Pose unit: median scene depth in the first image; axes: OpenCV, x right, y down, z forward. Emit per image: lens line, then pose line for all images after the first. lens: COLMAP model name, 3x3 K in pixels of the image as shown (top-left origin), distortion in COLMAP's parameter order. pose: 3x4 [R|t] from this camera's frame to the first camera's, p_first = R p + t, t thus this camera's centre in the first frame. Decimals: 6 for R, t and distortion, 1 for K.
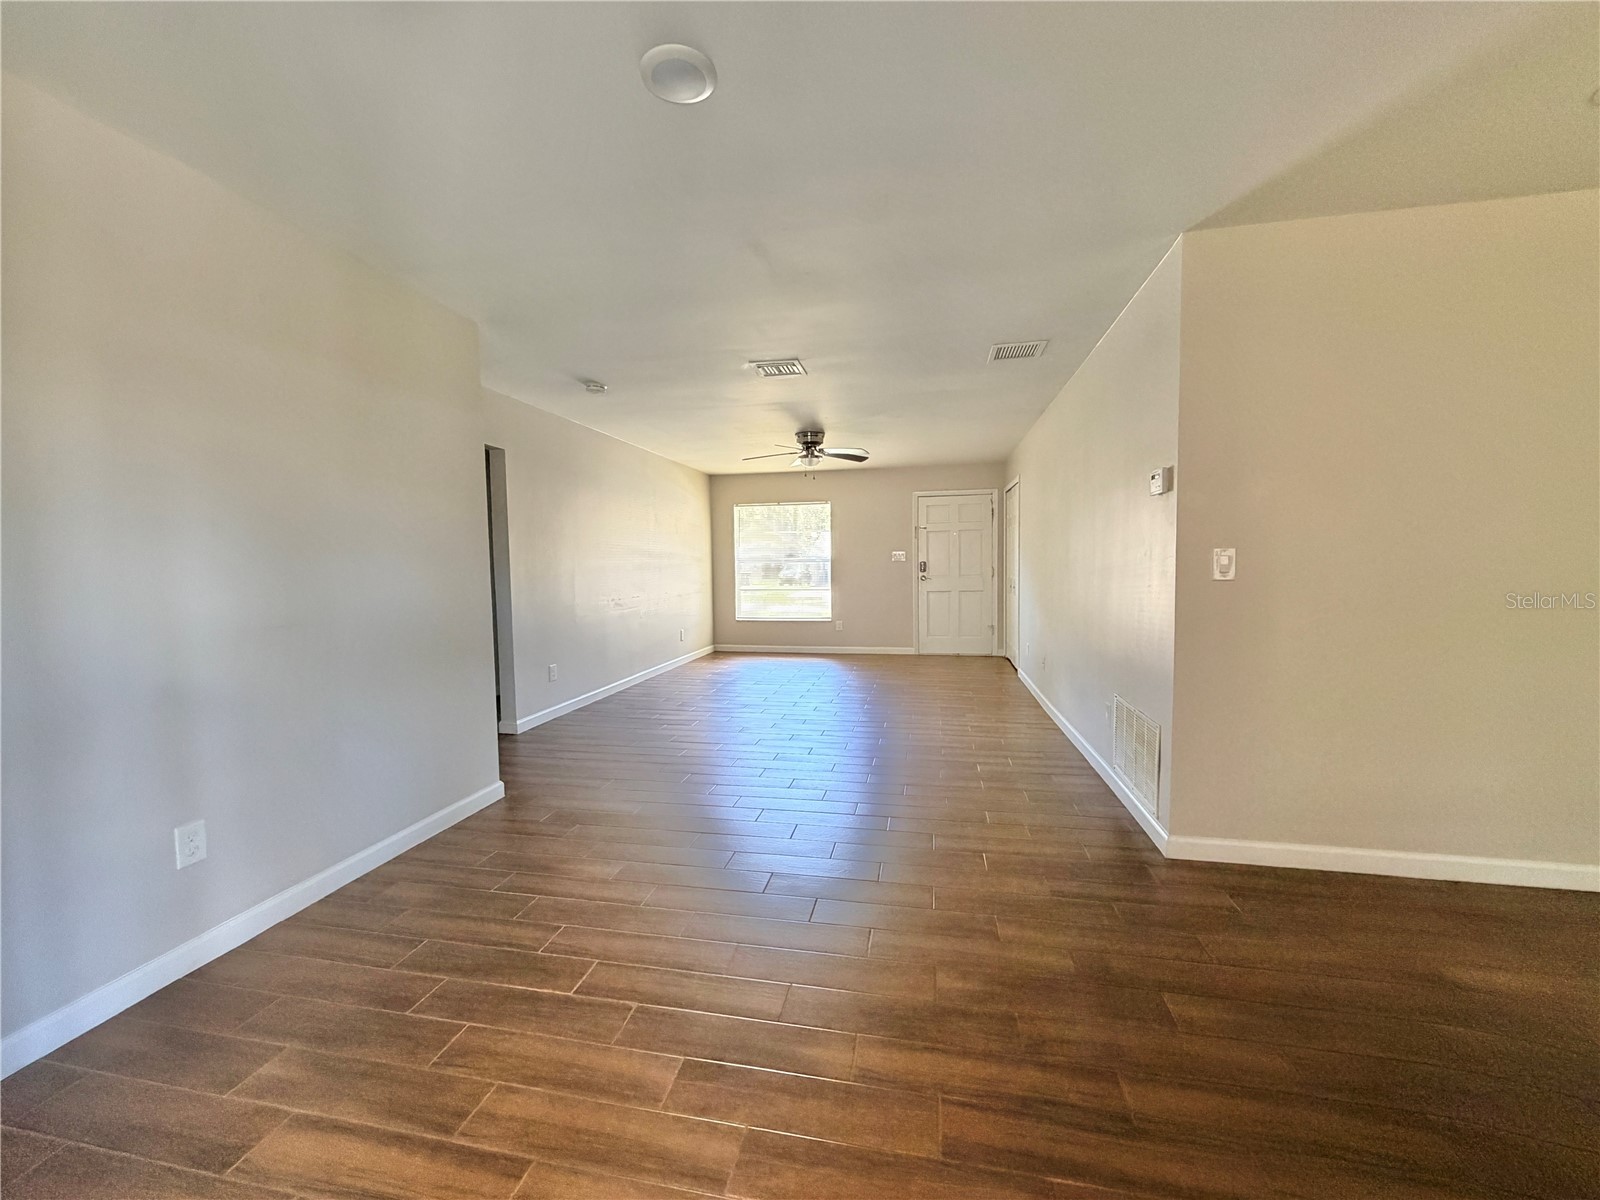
lens RADIAL K [[638.3, 0, 799.6], [0, 638.3, 604.0], [0, 0, 1]] dist [0.000277, -0.000401]
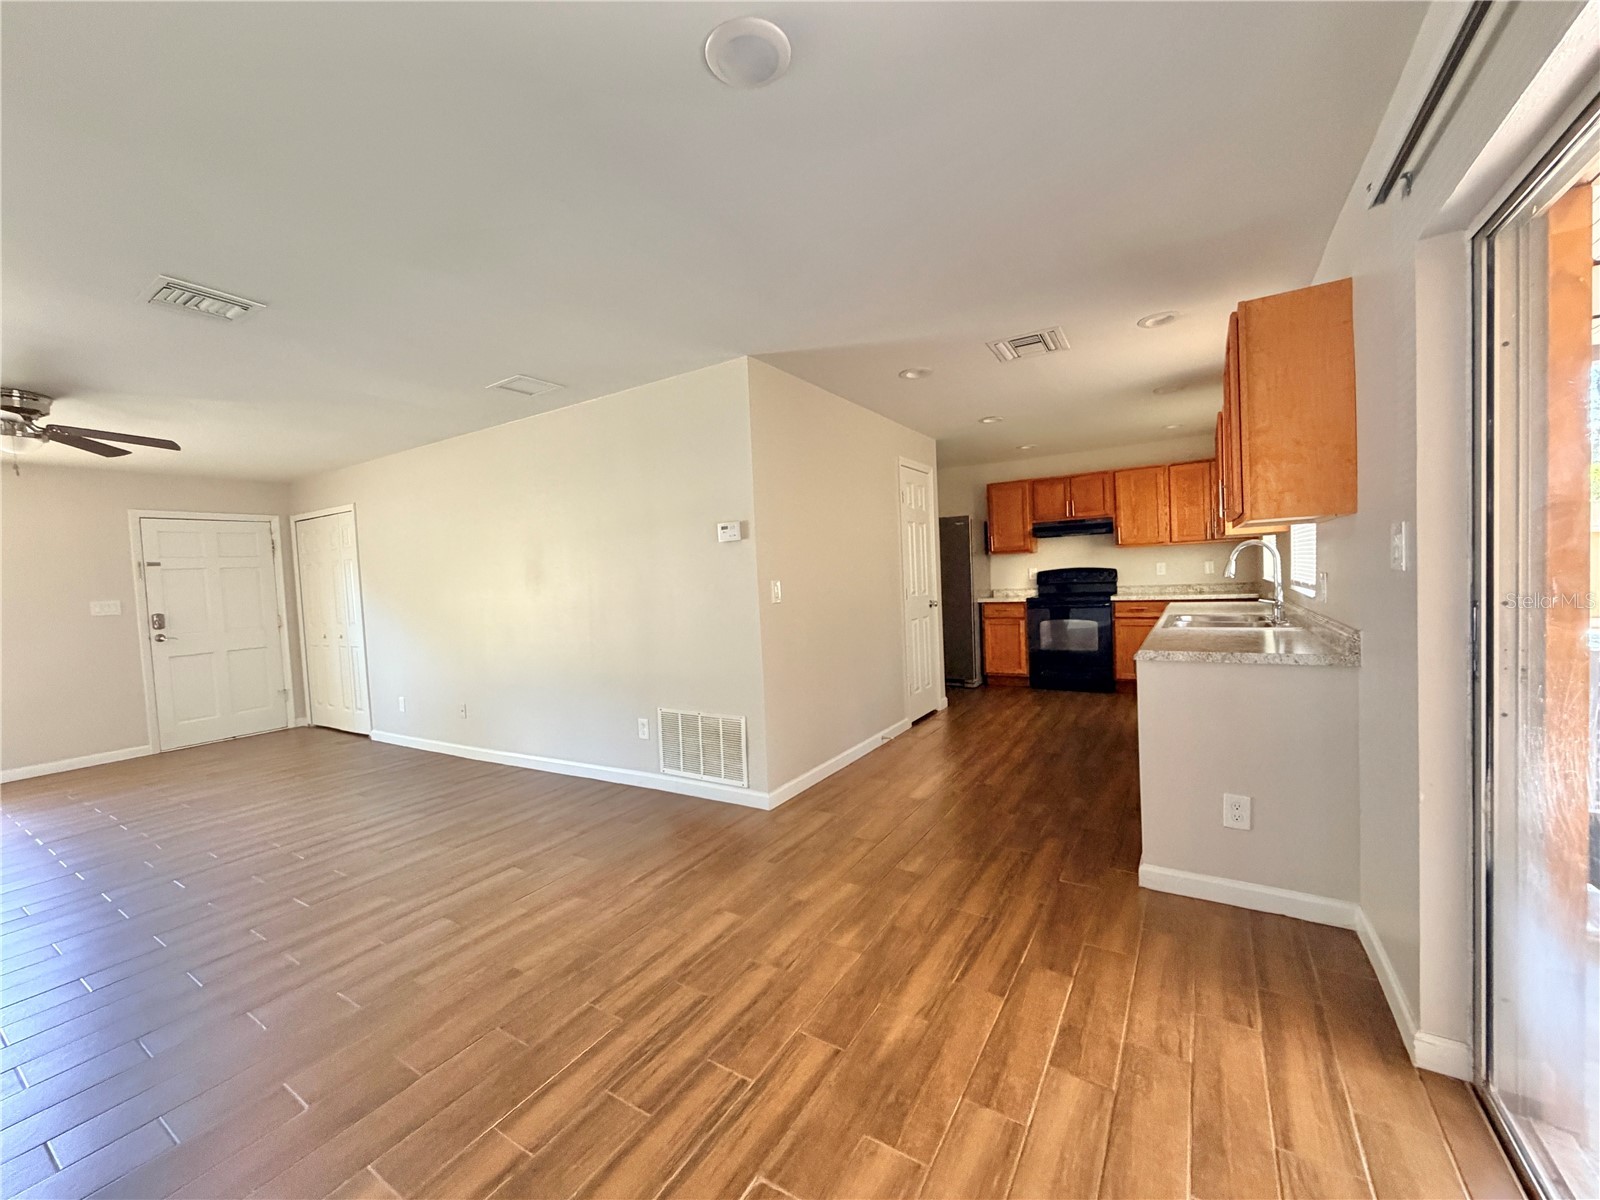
lens RADIAL K [[638.3, 0, 795.0], [0, 638.3, 597.3], [0, 0, 1]] dist [0.000277, -0.000401]
pose [[0.354251, -0.032738, 0.934577, -0.200807], [0.102765, 0.994697, -0.004109, -0.011834], [-0.929487, 0.097497, 0.355736, 0.133789]]
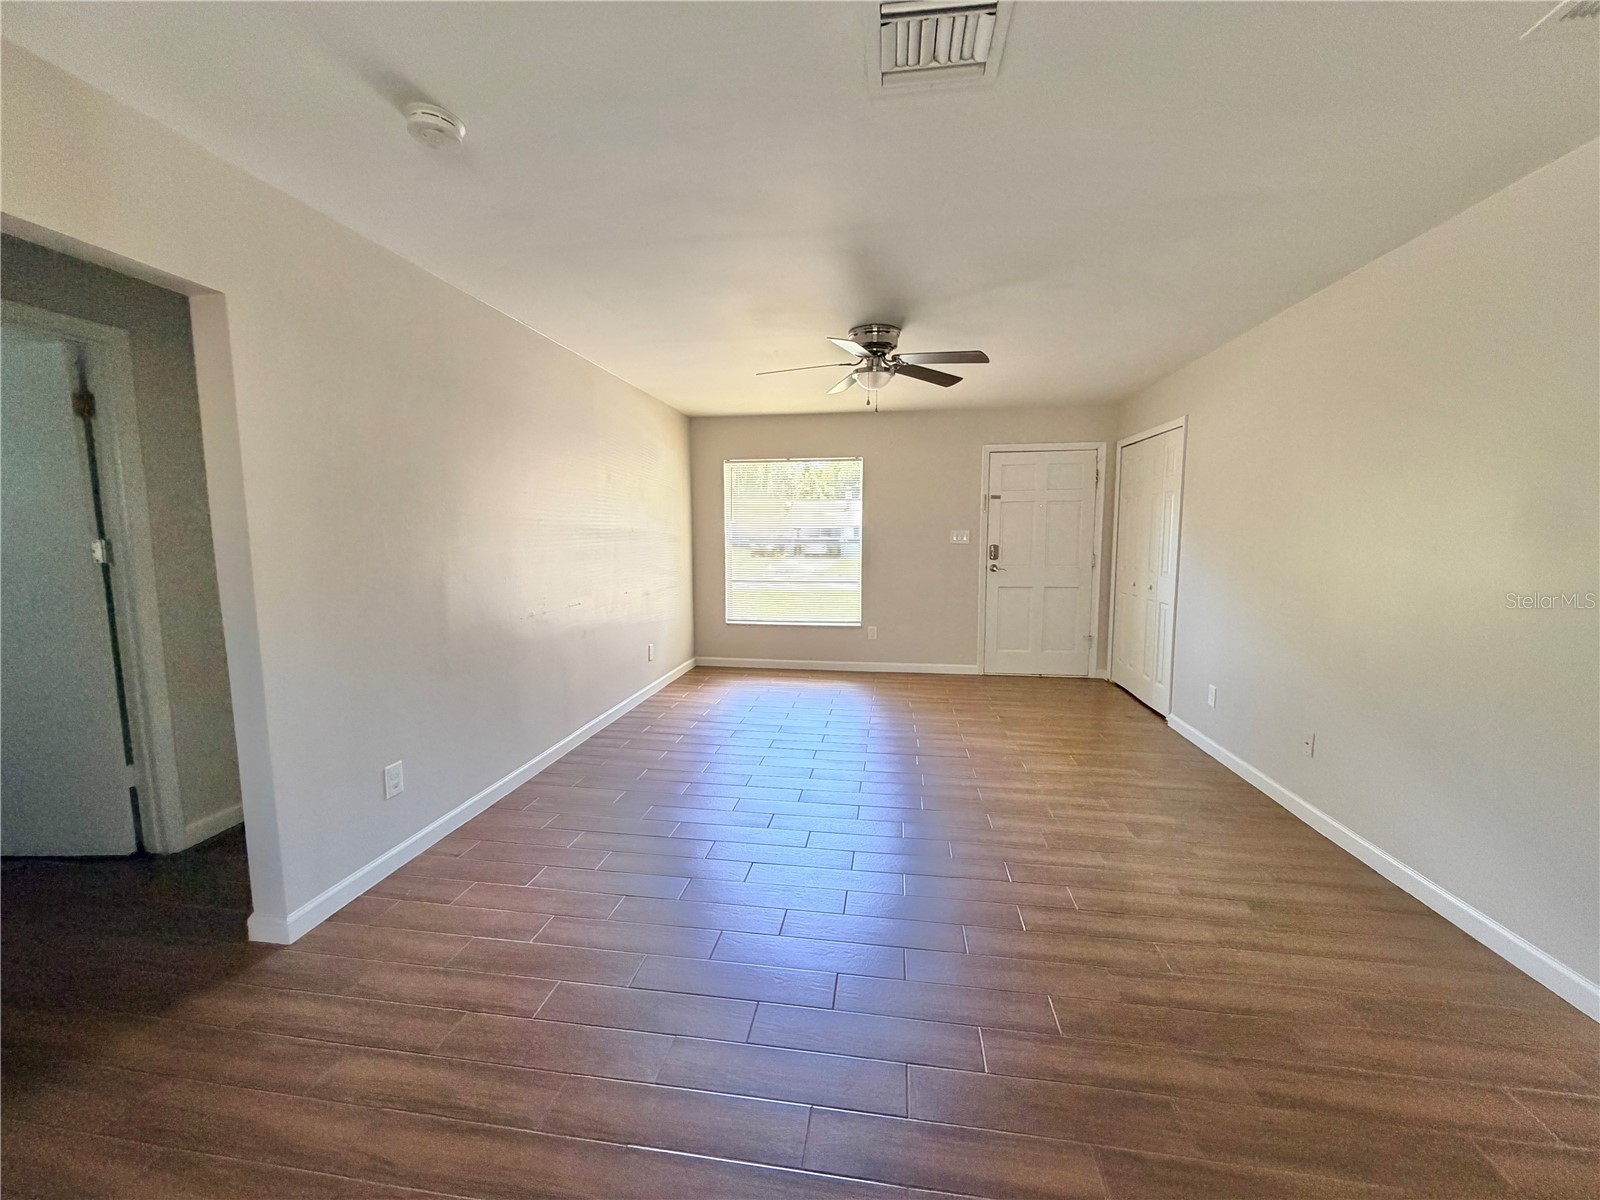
lens RADIAL K [[638.3, 0, 801.5], [0, 638.3, 603.3], [0, 0, 1]] dist [0.000277, -0.000401]
pose [[0.998286, 0.004314, 0.058361, -0.061527], [-0.007141, 0.998806, 0.048320, -0.034991], [-0.058083, -0.048654, 0.997125, 0.308762]]
